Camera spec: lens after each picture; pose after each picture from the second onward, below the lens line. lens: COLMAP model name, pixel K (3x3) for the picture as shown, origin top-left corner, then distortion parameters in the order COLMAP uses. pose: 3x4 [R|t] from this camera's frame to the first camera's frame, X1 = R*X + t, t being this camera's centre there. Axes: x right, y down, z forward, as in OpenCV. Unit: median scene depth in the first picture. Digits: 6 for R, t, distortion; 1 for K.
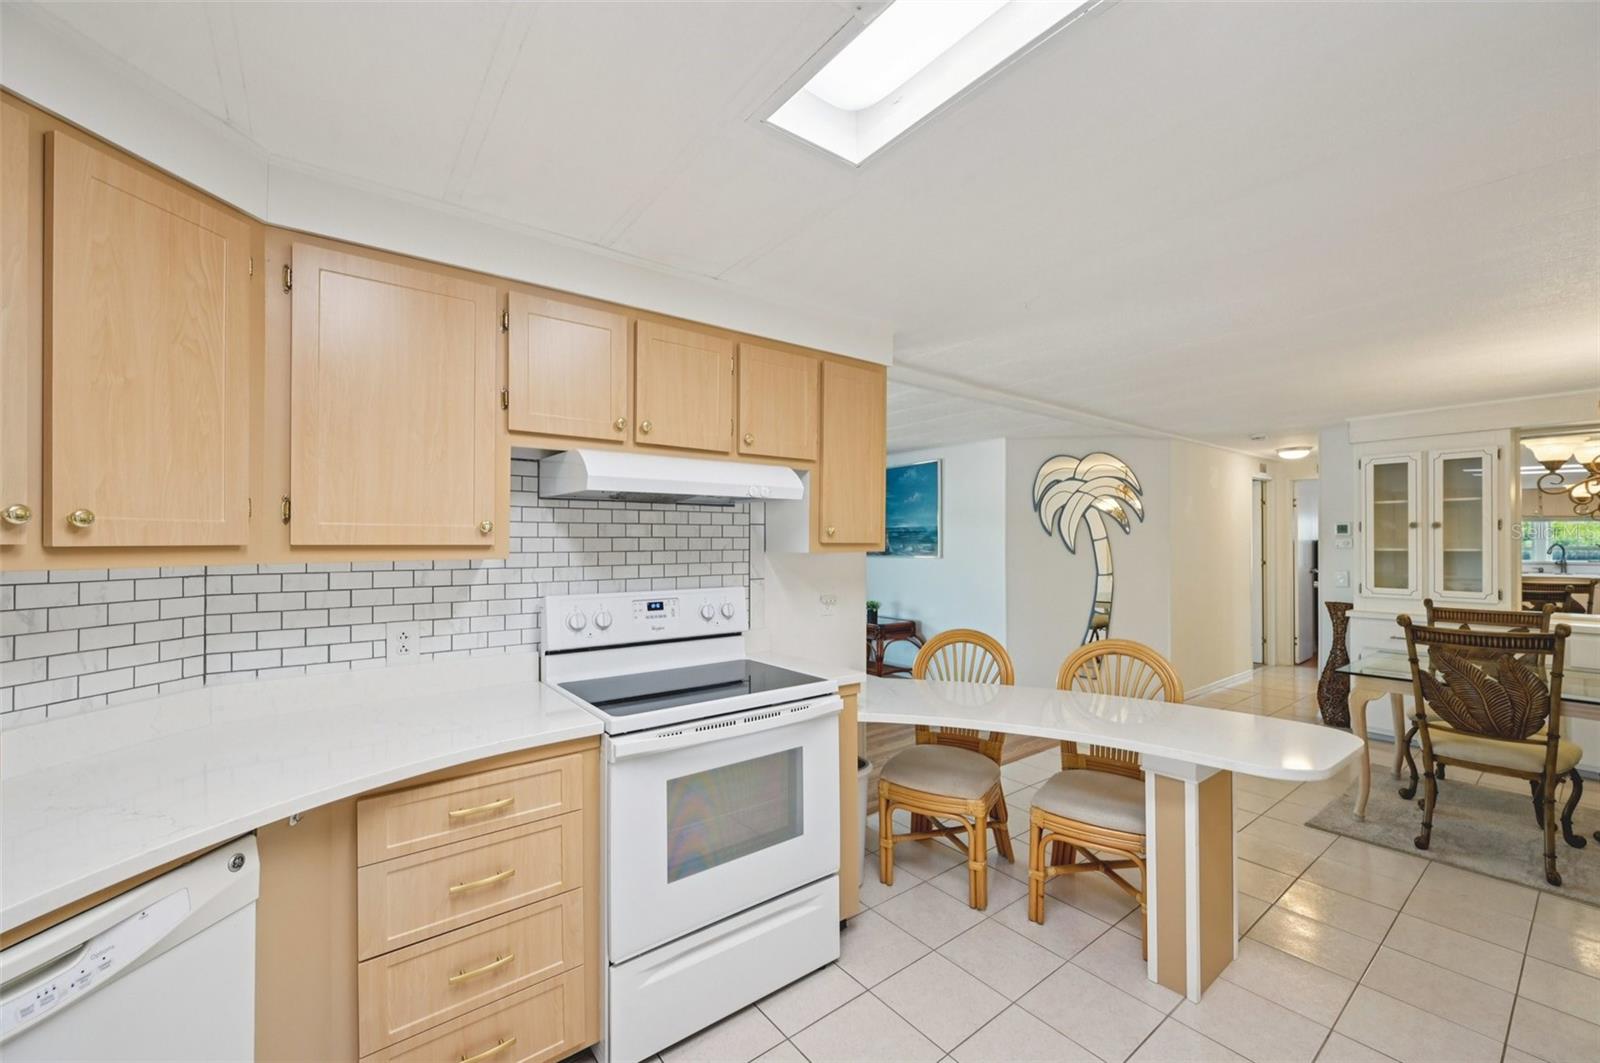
lens RADIAL K [[633.7, 0, 801.2], [0, 633.7, 540.2], [0, 0, 1]] dist [-0.003529, 0.000184]
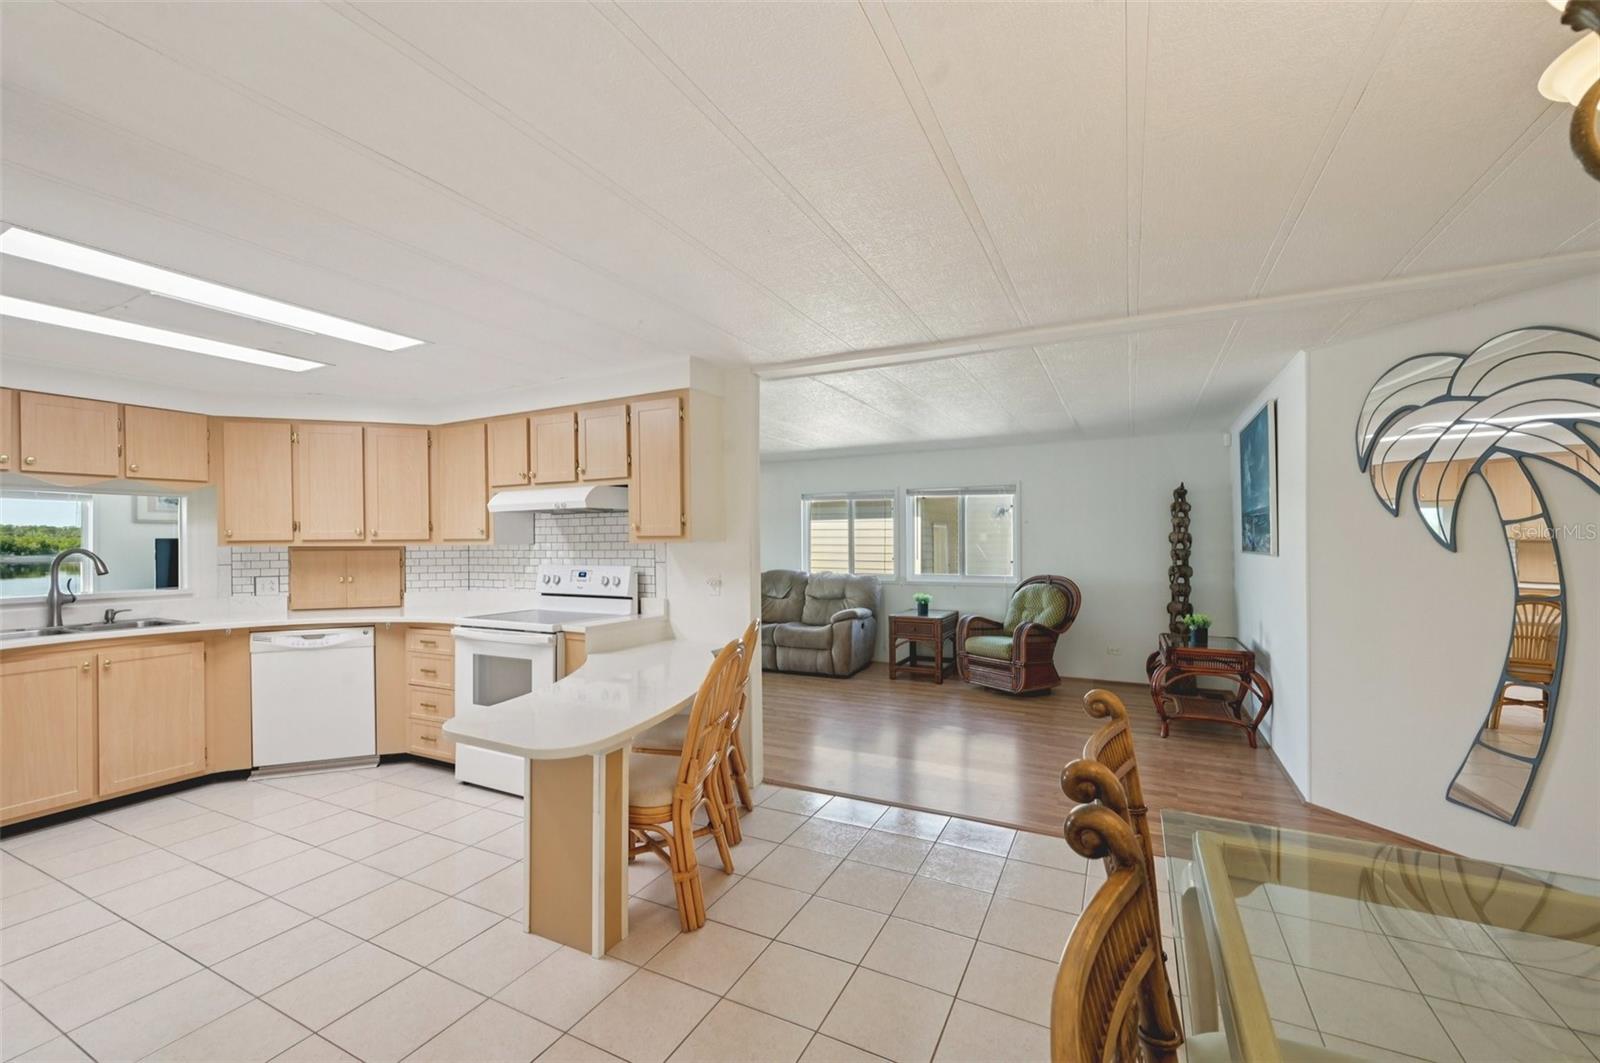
lens RADIAL K [[654.9, 0, 802.0], [0, 654.9, 536.2], [0, 0, 1]] dist [0.004557, 0.000242]
pose [[0.430243, -0.006212, -0.902692, 1.571673], [0.012524, 0.999921, -0.000912, 0.010522], [0.902626, -0.010913, 0.430287, 0.760051]]
